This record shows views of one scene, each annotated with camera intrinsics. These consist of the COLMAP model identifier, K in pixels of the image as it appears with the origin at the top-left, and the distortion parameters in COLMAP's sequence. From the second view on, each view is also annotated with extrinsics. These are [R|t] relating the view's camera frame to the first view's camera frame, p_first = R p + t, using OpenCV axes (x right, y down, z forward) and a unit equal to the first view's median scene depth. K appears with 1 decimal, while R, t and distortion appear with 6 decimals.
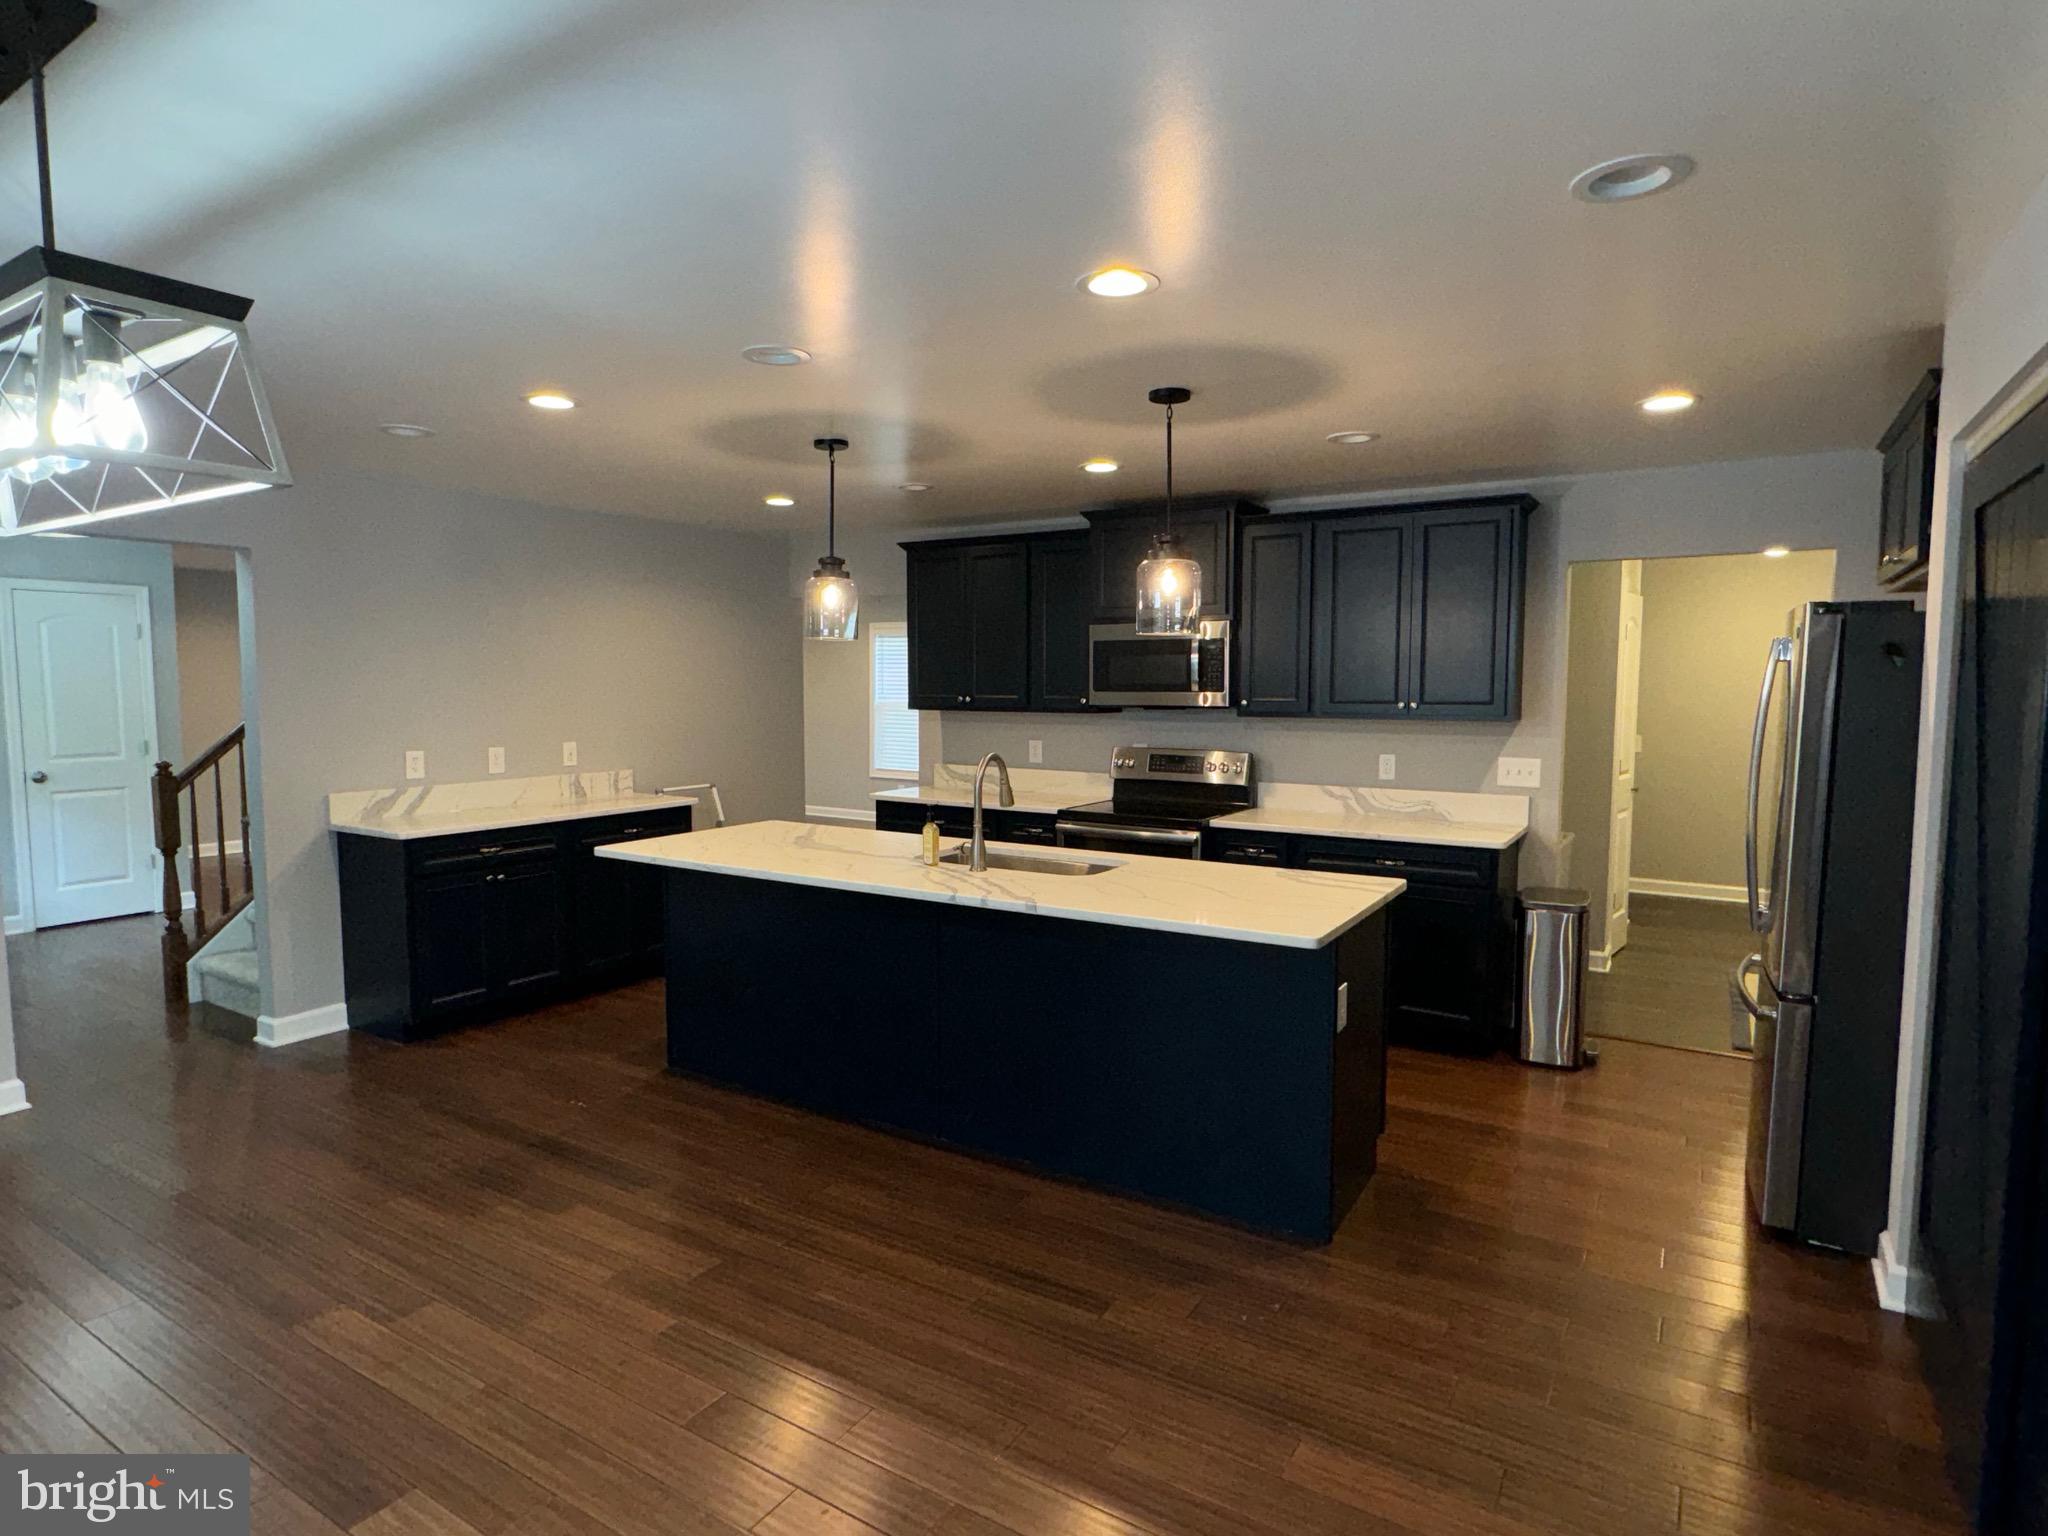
lens RADIAL K [[1111.9, 0, 1021.2], [0, 1111.9, 768.6], [0, 0, 1]] dist [-0.000474, -0.001357]
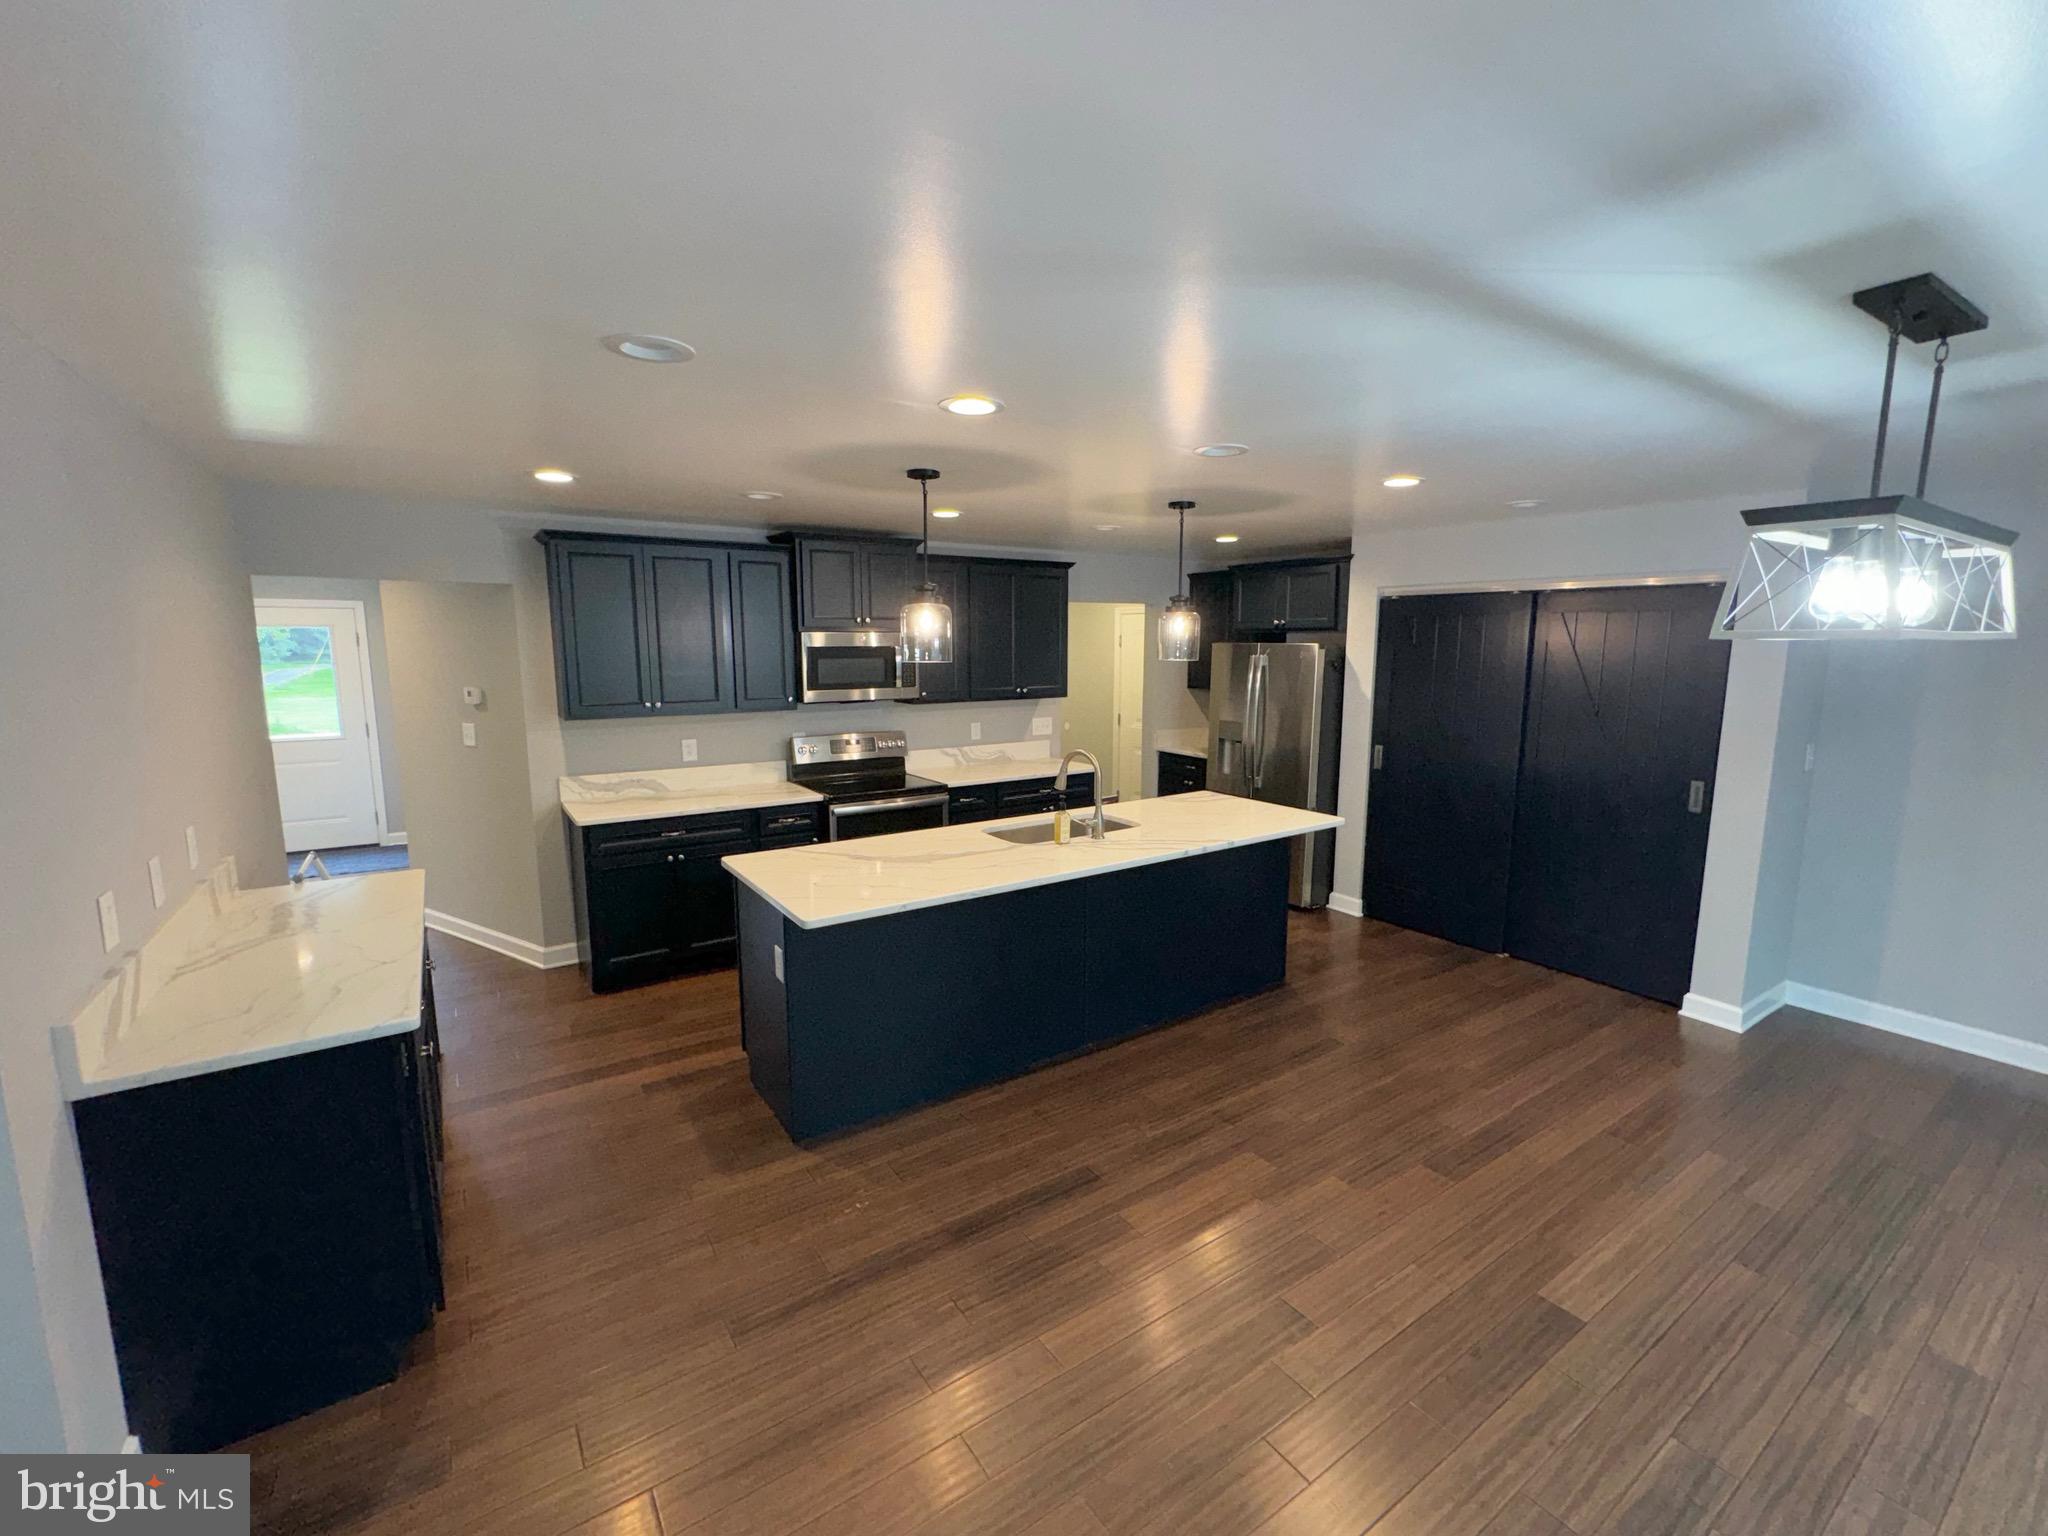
lens RADIAL K [[862.7, 0, 1027.4], [0, 862.7, 773.0], [0, 0, 1]] dist [-0.003739, 0.001678]
pose [[0.402084, -0.141564, 0.904593, -0.878083], [0.072658, 0.989793, 0.122602, -0.104168], [-0.912715, 0.016429, 0.408266, 0.578752]]
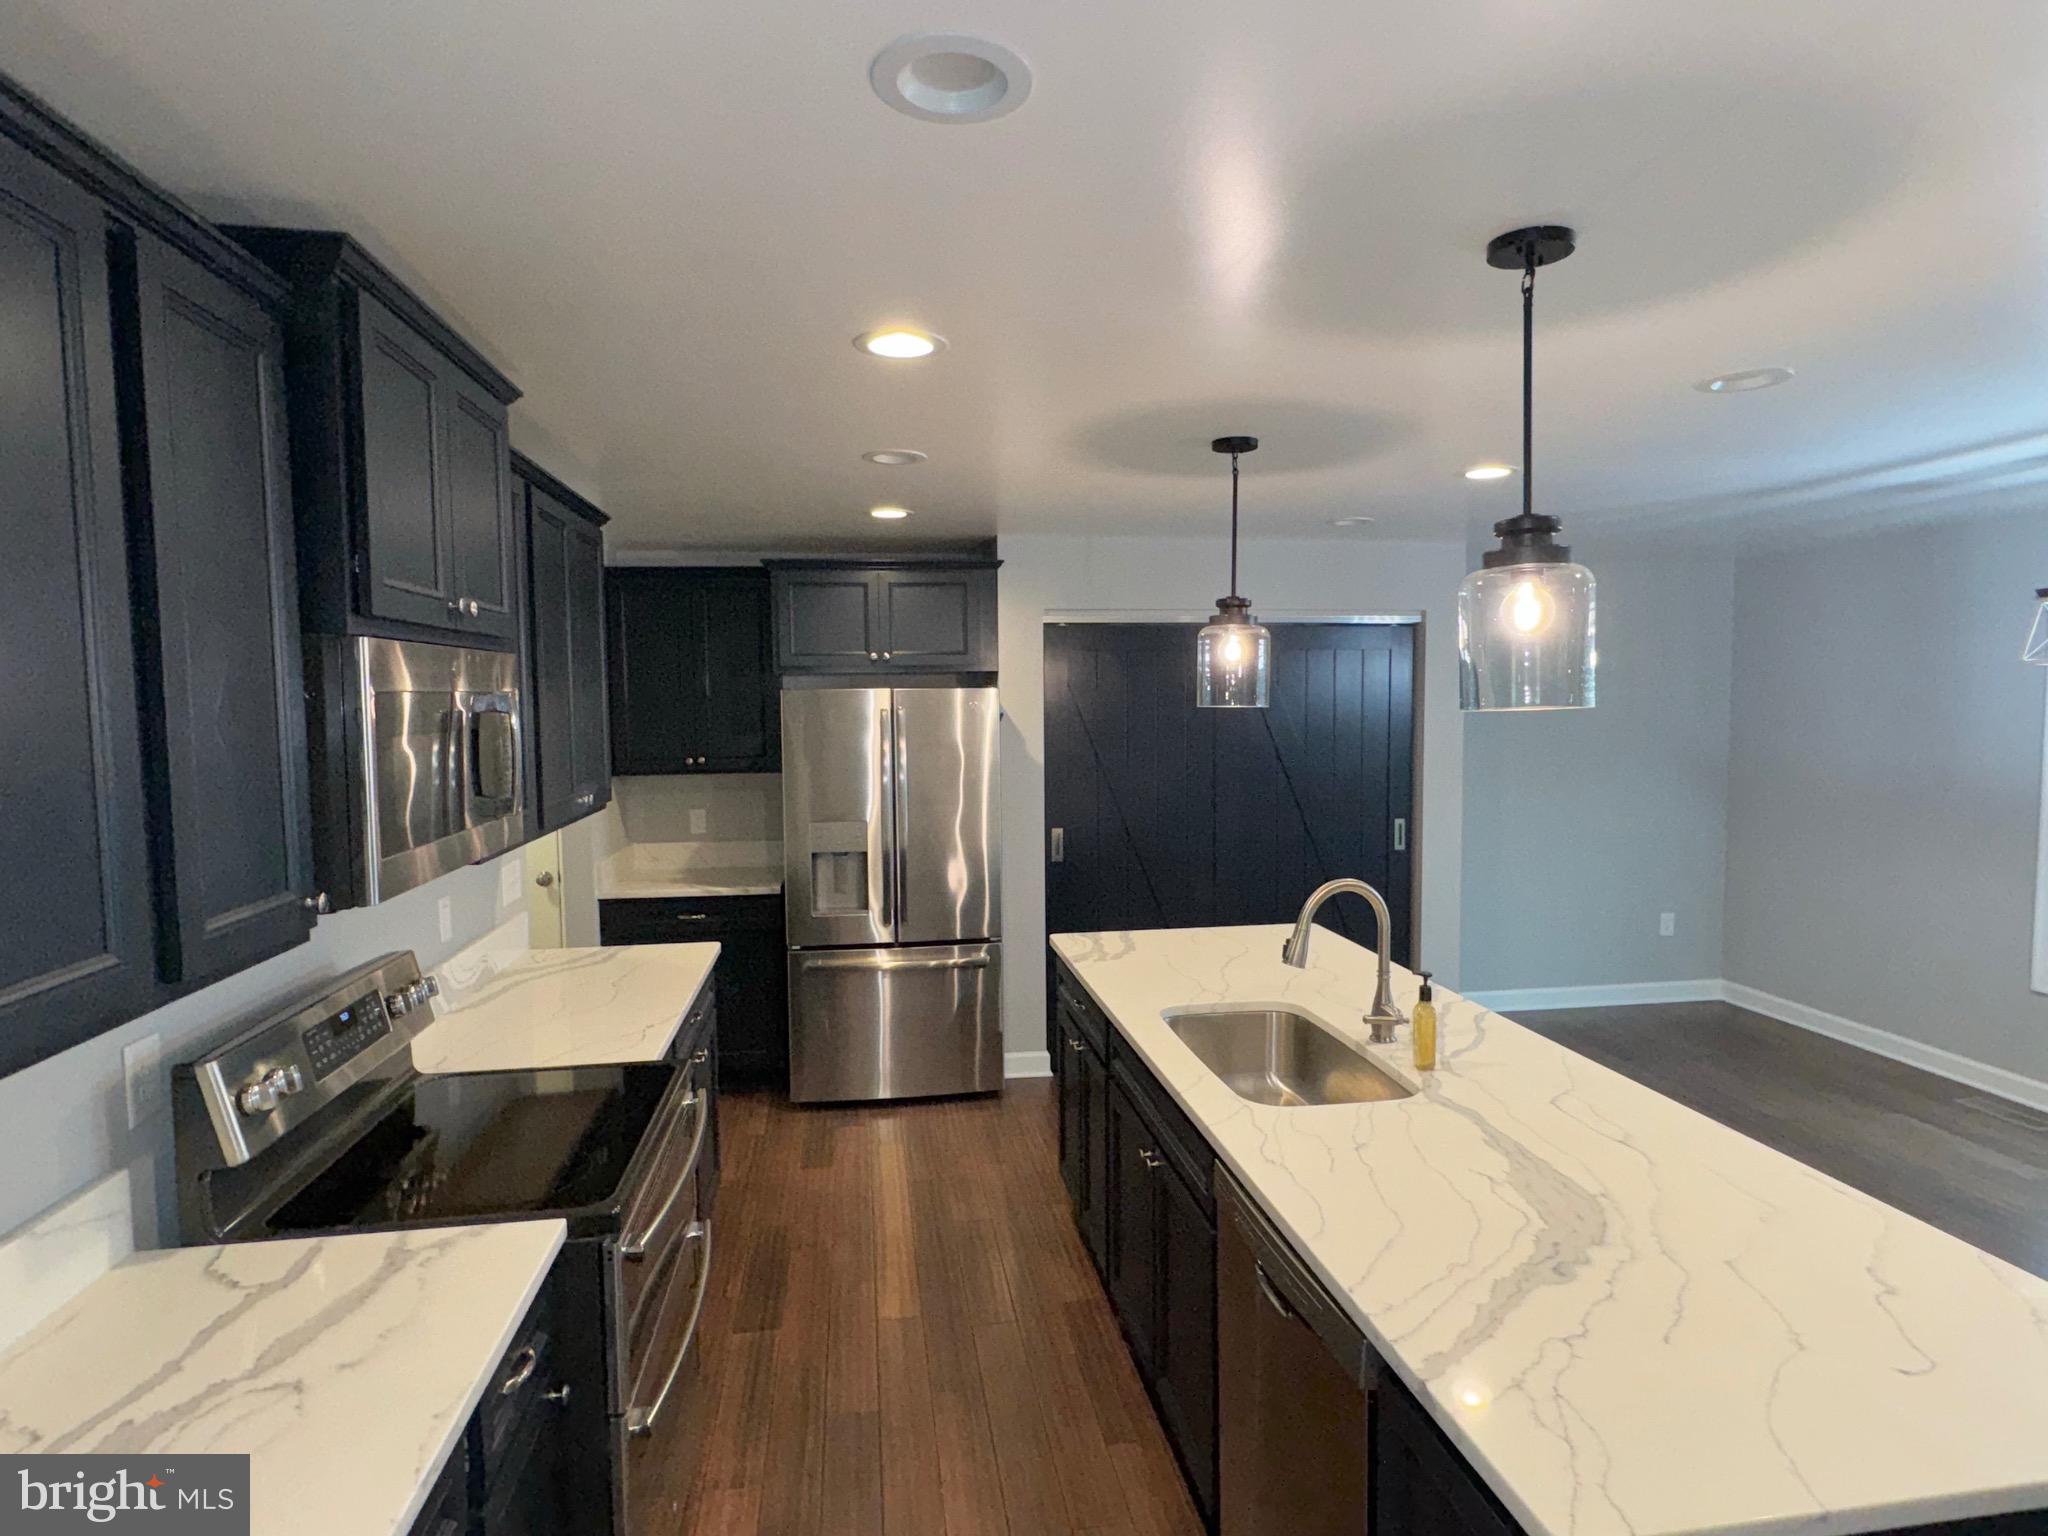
lens RADIAL K [[1111.9, 0, 1025.3], [0, 1111.9, 759.3], [0, 0, 1]] dist [-0.000474, -0.001357]
pose [[-0.652661, -0.038546, 0.756669, -0.367076], [0.071450, 0.991123, 0.112119, -0.157671], [-0.754273, 0.127239, -0.644113, 1.414662]]
